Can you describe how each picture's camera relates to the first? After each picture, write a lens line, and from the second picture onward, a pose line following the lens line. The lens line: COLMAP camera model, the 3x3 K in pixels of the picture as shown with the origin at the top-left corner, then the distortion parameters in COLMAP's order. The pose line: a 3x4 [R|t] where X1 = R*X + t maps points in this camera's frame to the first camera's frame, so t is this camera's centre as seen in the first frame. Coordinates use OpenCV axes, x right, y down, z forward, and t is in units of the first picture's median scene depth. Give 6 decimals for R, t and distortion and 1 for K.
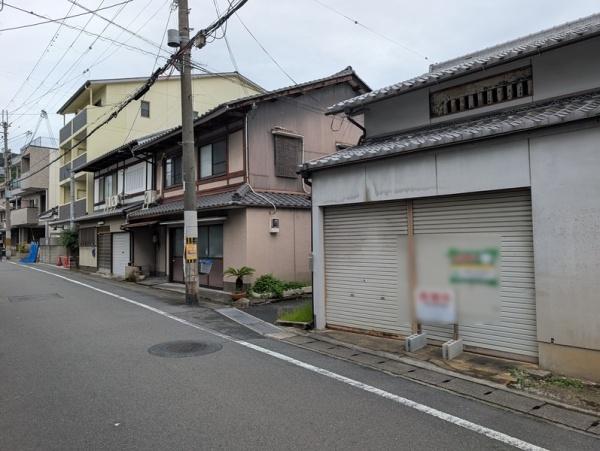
lens RADIAL K [[432.2, 0, 295.1], [0, 432.2, 221.2], [0, 0, 1]] dist [0.019147, -0.017729]
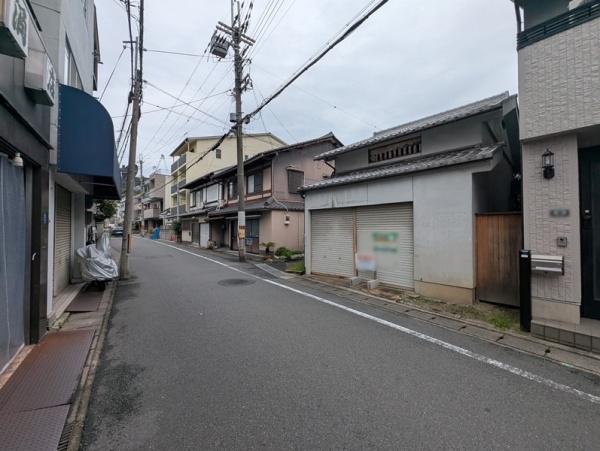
lens RADIAL K [[248.0, 0, 300.0], [0, 248.0, 224.7], [0, 0, 1]] dist [0.003585, -0.002325]
pose [[0.999775, 0.012685, -0.016977, 0.040677], [-0.012213, 0.999545, 0.027596, 0.000899], [0.017319, -0.027383, 0.999475, -0.088079]]
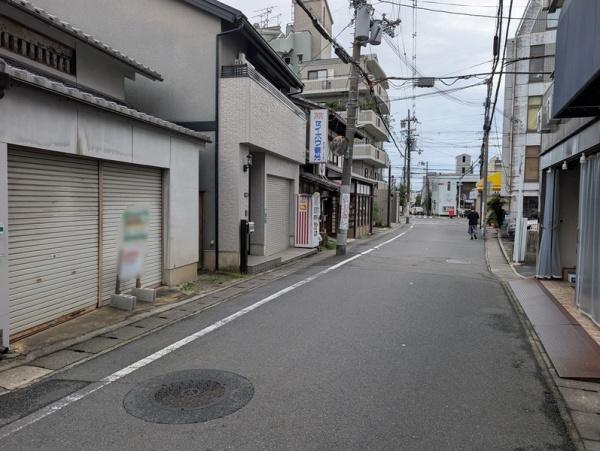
lens RADIAL K [[432.2, 0, 293.3], [0, 432.2, 223.3], [0, 0, 1]] dist [0.019147, -0.017729]
pose [[-0.536657, -0.037659, 0.842960, -0.687974], [-0.046935, 0.998789, 0.014741, 0.048361], [-0.842494, -0.031653, -0.537774, 1.038723]]
